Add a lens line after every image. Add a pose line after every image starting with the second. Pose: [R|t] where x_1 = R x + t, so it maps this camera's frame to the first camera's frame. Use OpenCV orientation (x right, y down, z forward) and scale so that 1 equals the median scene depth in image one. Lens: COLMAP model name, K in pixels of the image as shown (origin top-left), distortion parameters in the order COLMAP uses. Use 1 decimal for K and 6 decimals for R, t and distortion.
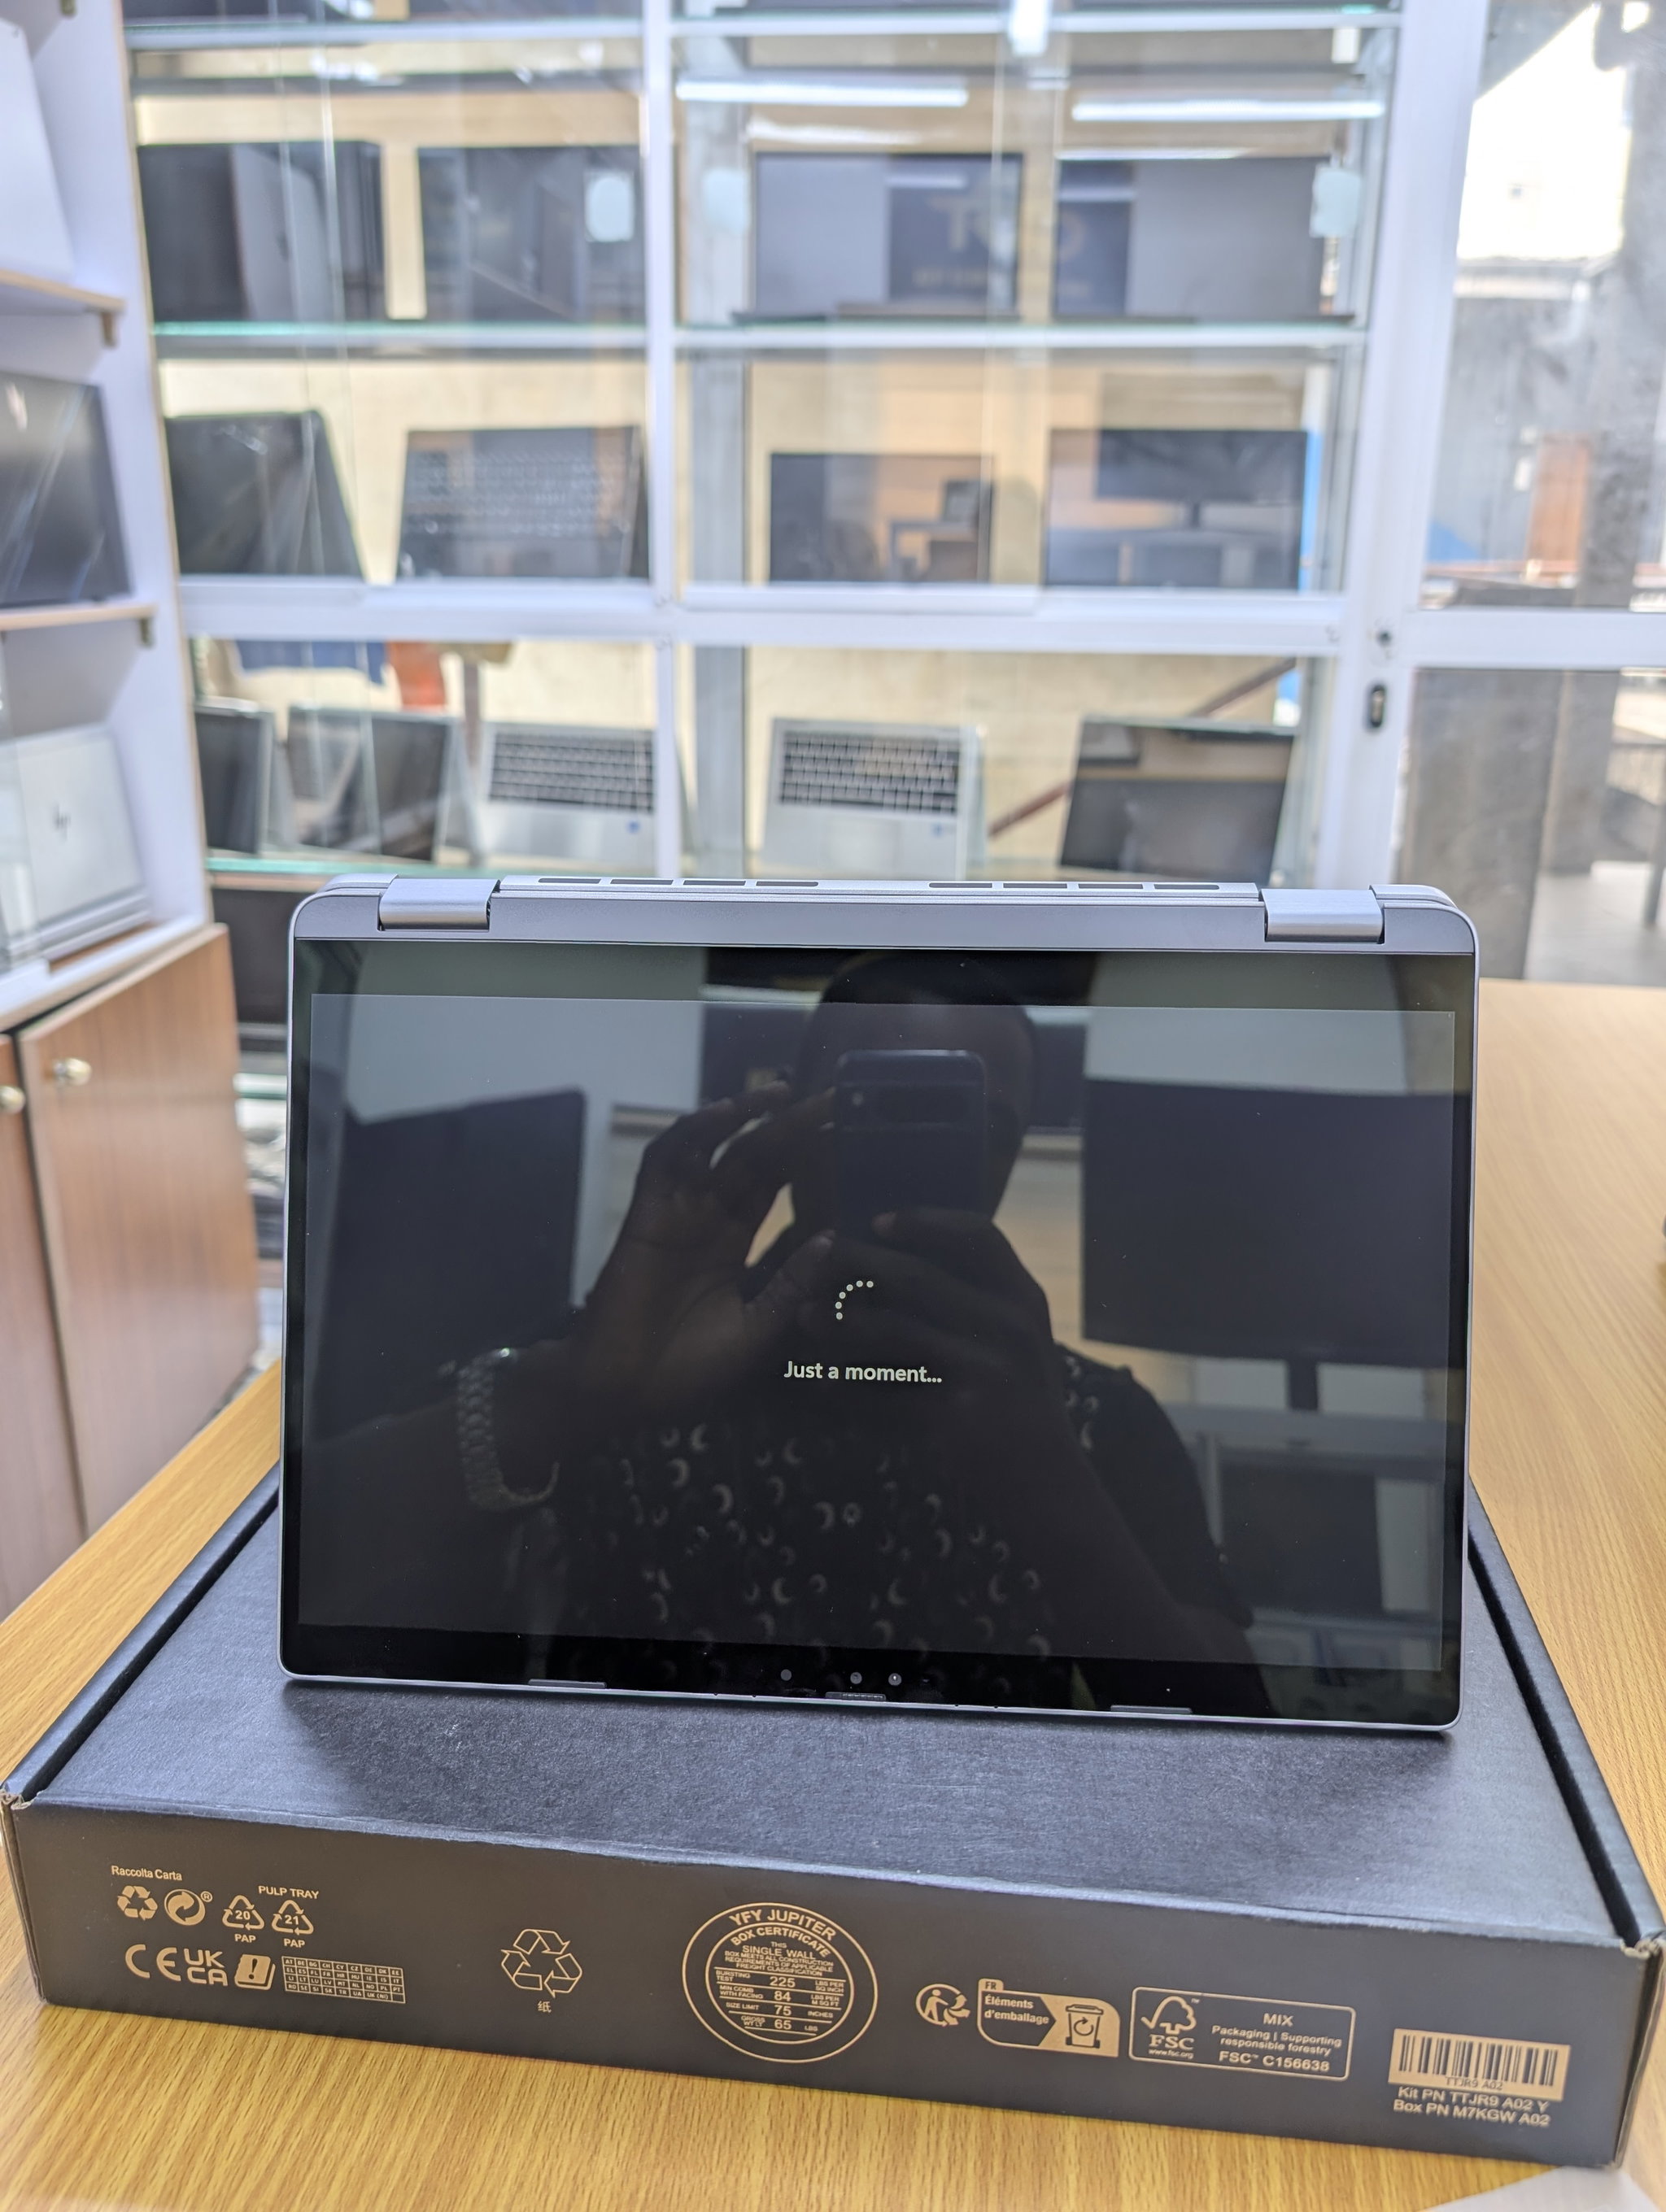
lens RADIAL K [[1640.2, 0, 873.6], [0, 1640.2, 1147.3], [0, 0, 1]] dist [-0.014494, 0.000089]
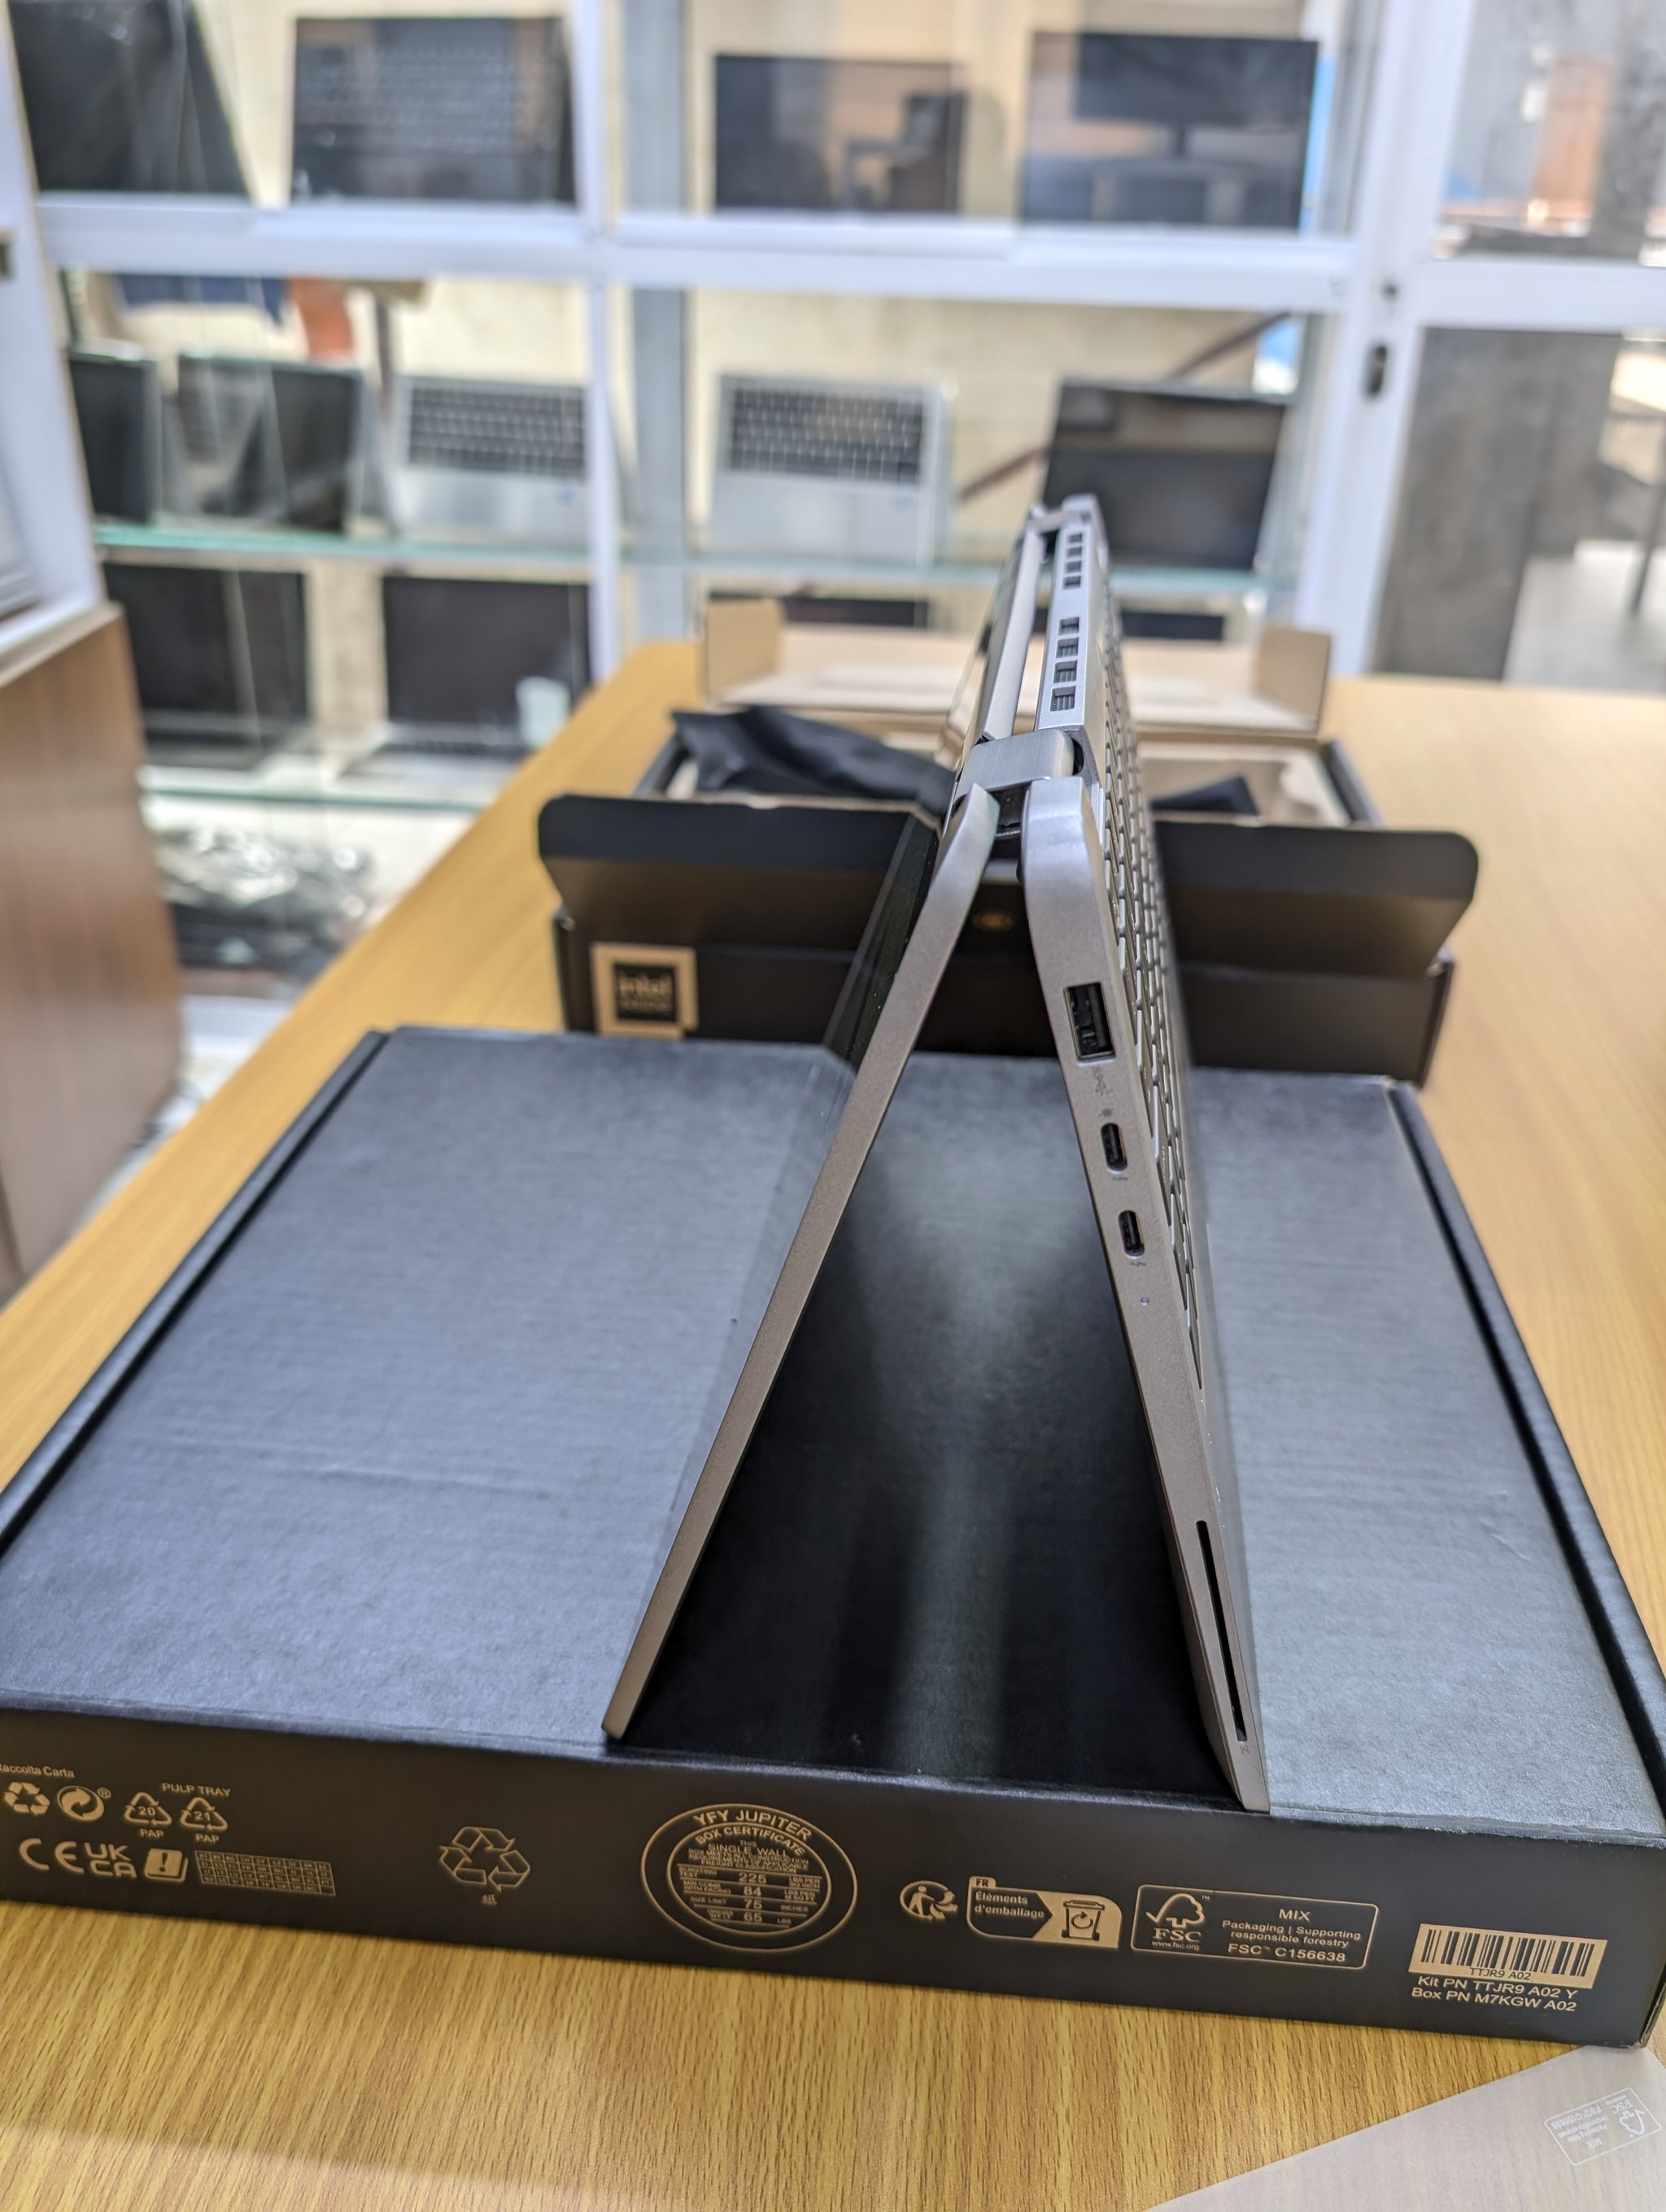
lens RADIAL K [[1640.2, 0, 880.2], [0, 1640.2, 1149.2], [0, 0, 1]] dist [-0.014494, 0.000089]
pose [[0.999409, 0.000066, 0.034361, -0.016018], [-0.006458, 0.982539, 0.185943, -0.055902], [-0.033749, -0.186055, 0.981960, 0.180645]]
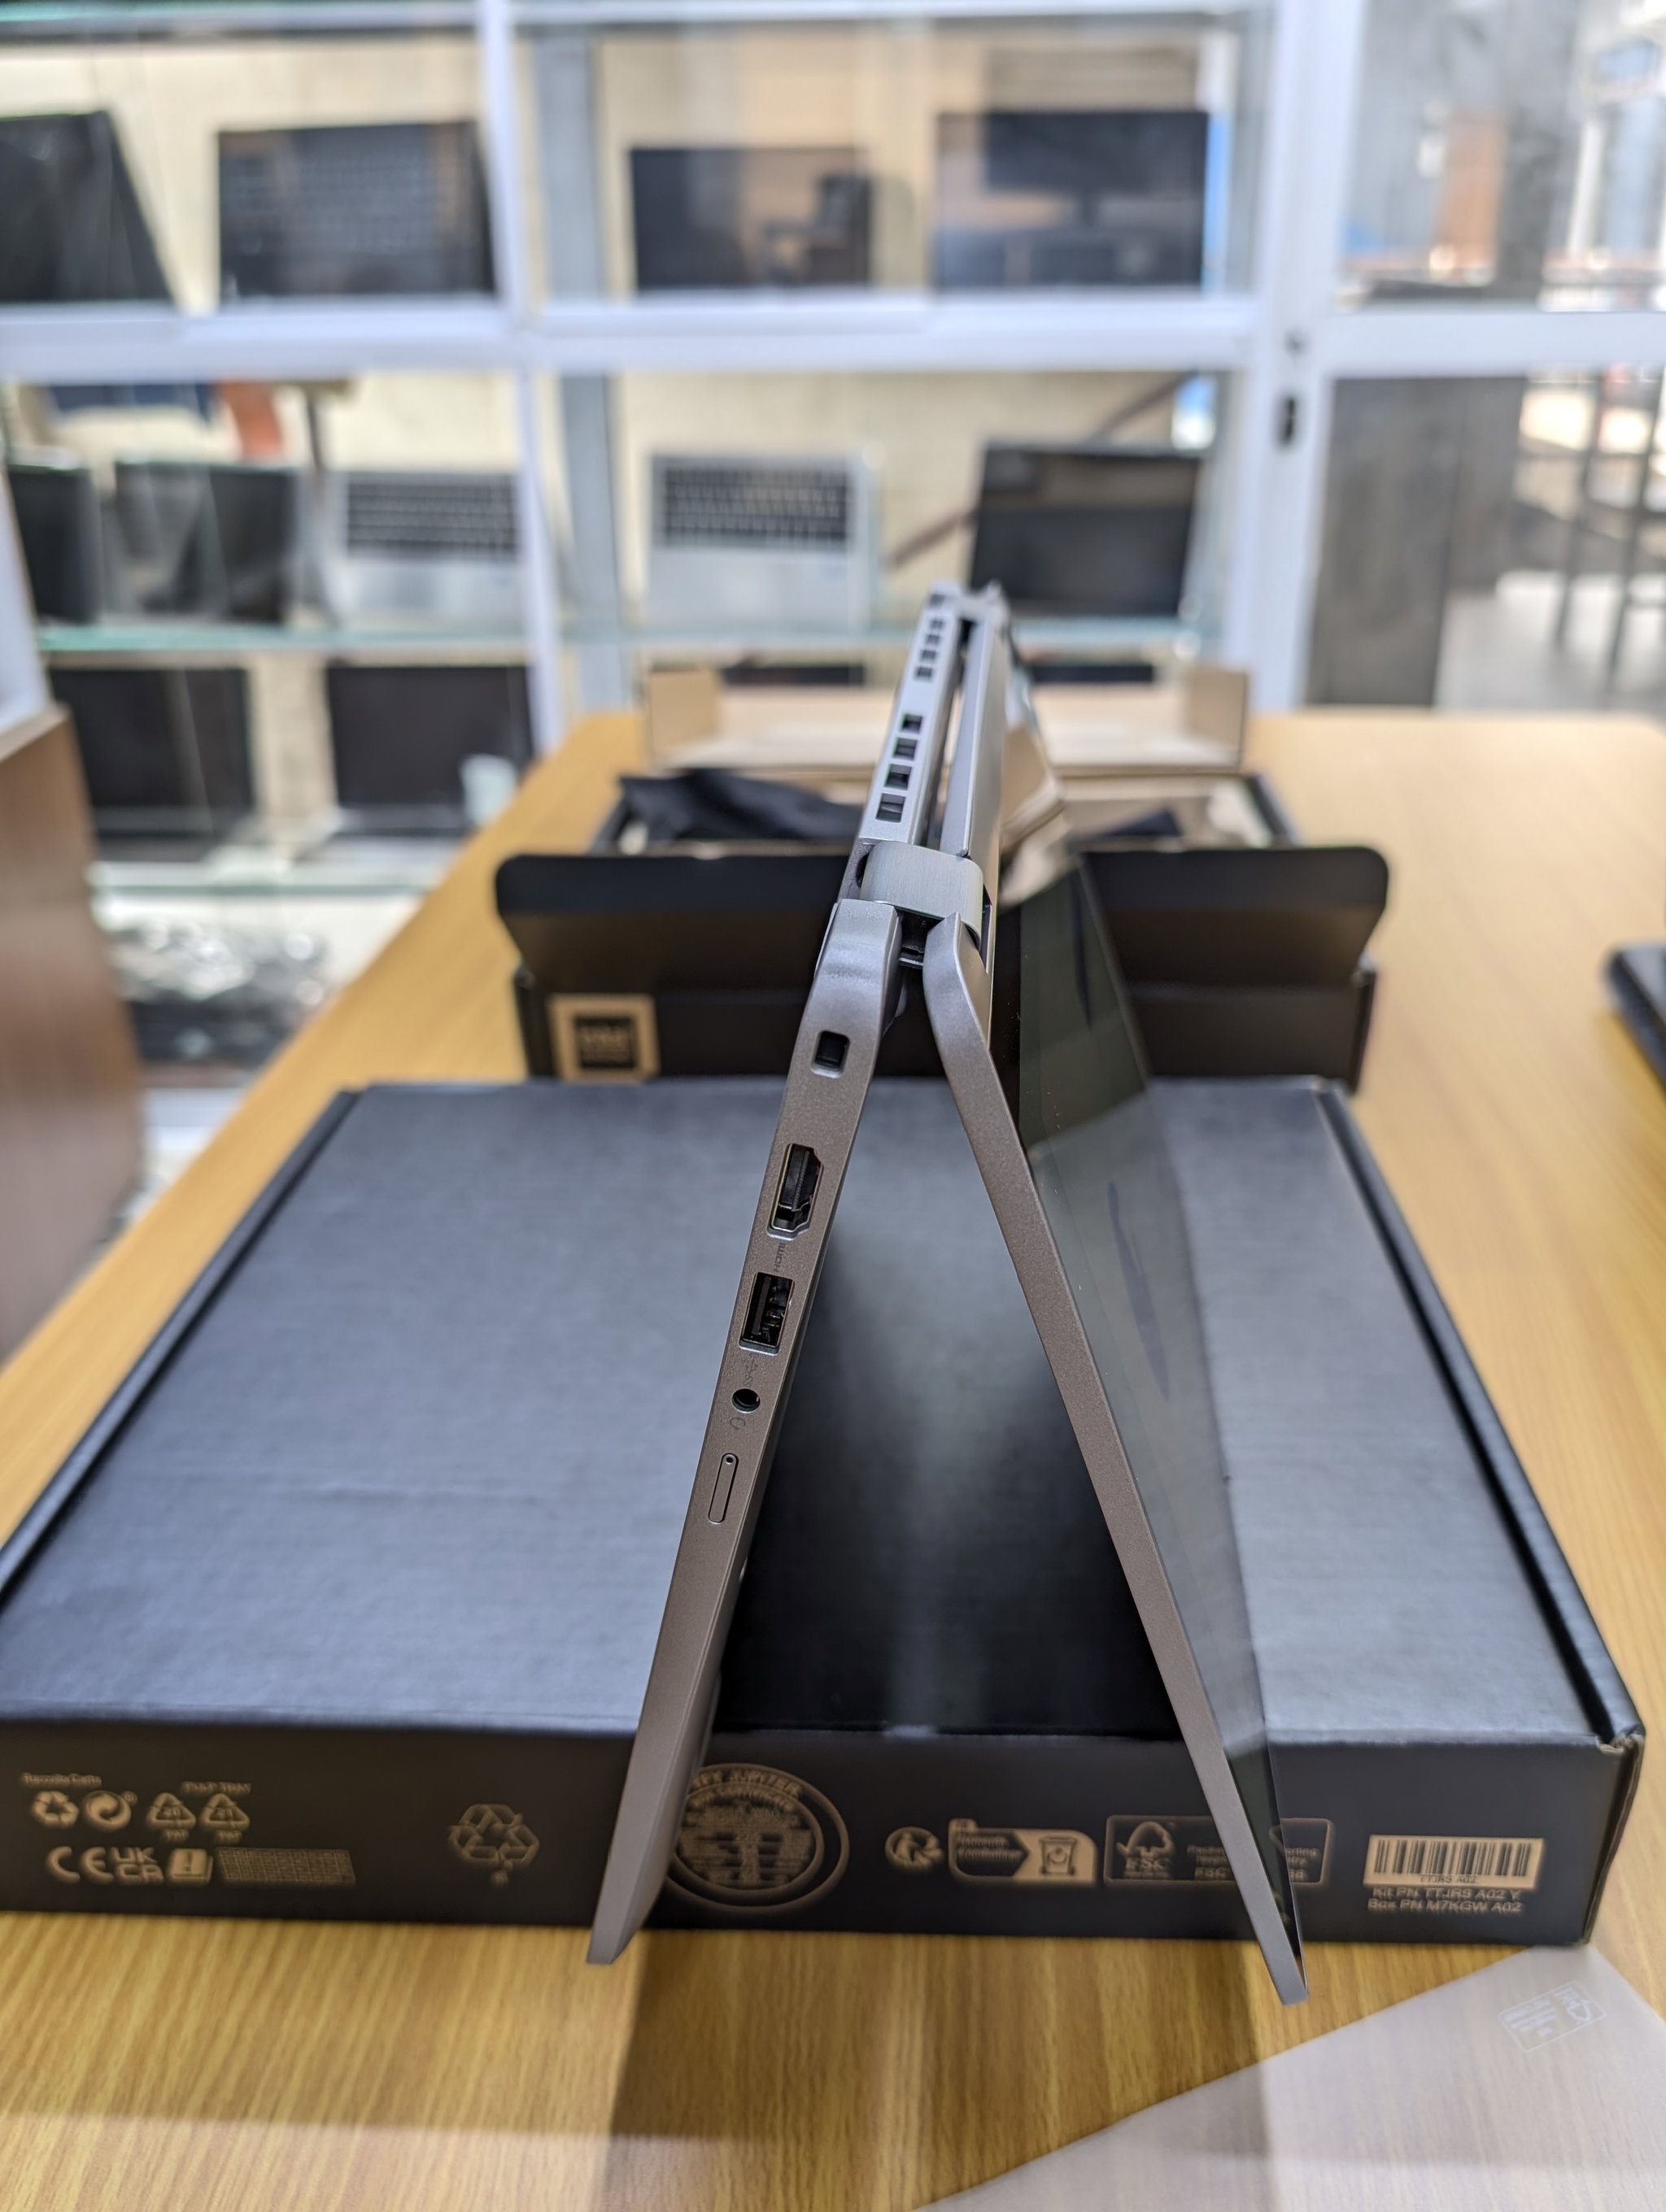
lens RADIAL K [[1640.2, 0, 887.7], [0, 1640.2, 1165.8], [0, 0, 1]] dist [-0.014494, 0.000089]
pose [[0.996777, -0.055407, 0.058019, -0.007111], [0.045565, 0.986225, 0.159010, -0.030585], [-0.066030, -0.155854, 0.985571, 0.102641]]
